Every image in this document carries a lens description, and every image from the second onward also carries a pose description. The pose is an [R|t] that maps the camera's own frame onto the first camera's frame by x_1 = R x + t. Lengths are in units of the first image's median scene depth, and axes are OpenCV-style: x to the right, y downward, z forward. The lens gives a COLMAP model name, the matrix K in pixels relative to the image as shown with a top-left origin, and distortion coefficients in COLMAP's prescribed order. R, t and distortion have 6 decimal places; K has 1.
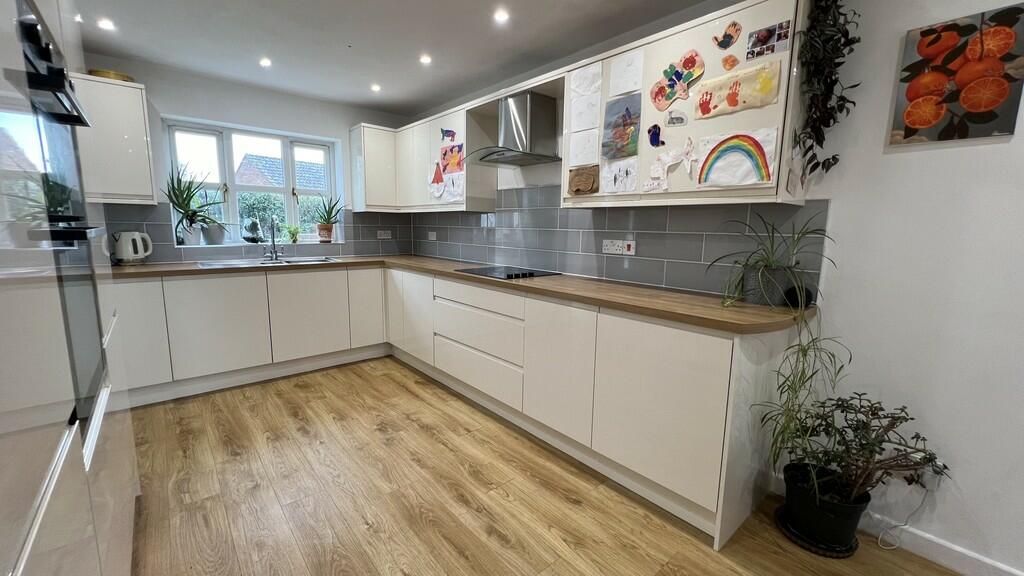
lens RADIAL K [[409.7, 0, 509.9], [0, 409.7, 287.3], [0, 0, 1]] dist [-0.000397, -0.000073]
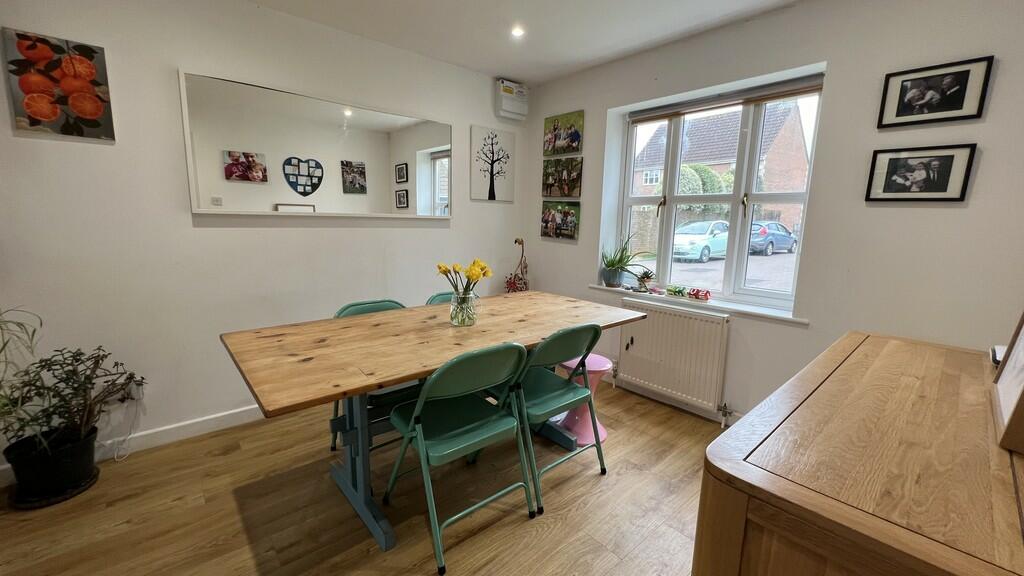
lens RADIAL K [[409.7, 0, 507.7], [0, 409.7, 286.9], [0, 0, 1]] dist [-0.000397, -0.000073]
pose [[0.003463, -0.178626, 0.983911, -0.202847], [0.128345, 0.975859, 0.176713, 0.038818], [-0.991724, 0.125668, 0.026305, -0.251559]]
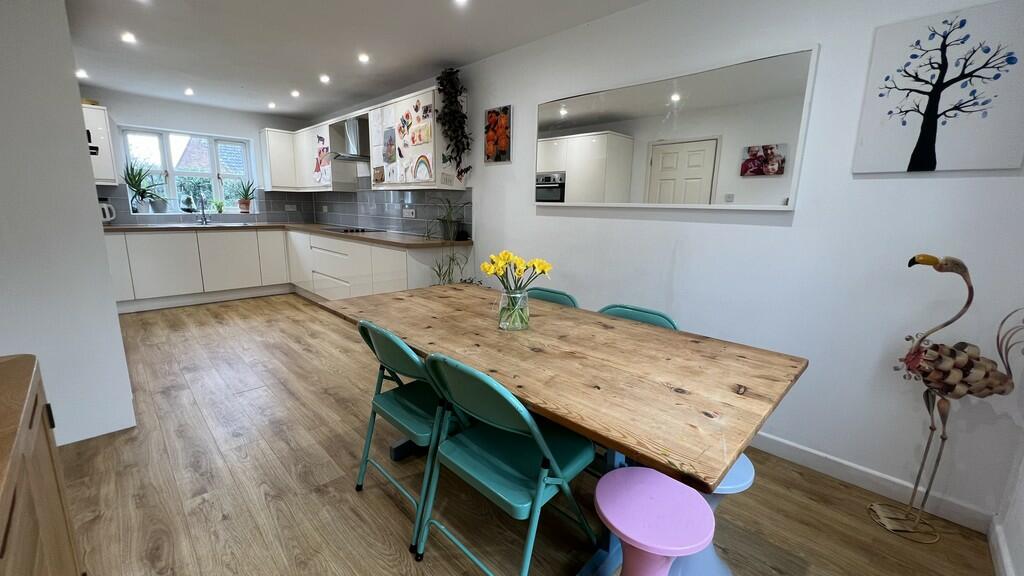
lens RADIAL K [[409.7, 0, 510.1], [0, 409.7, 287.5], [0, 0, 1]] dist [-0.000397, -0.000073]
pose [[0.997606, -0.008297, 0.068659, 0.761842], [0.004970, 0.998811, 0.048488, 0.173737], [-0.068980, -0.048030, 0.996461, -1.000038]]
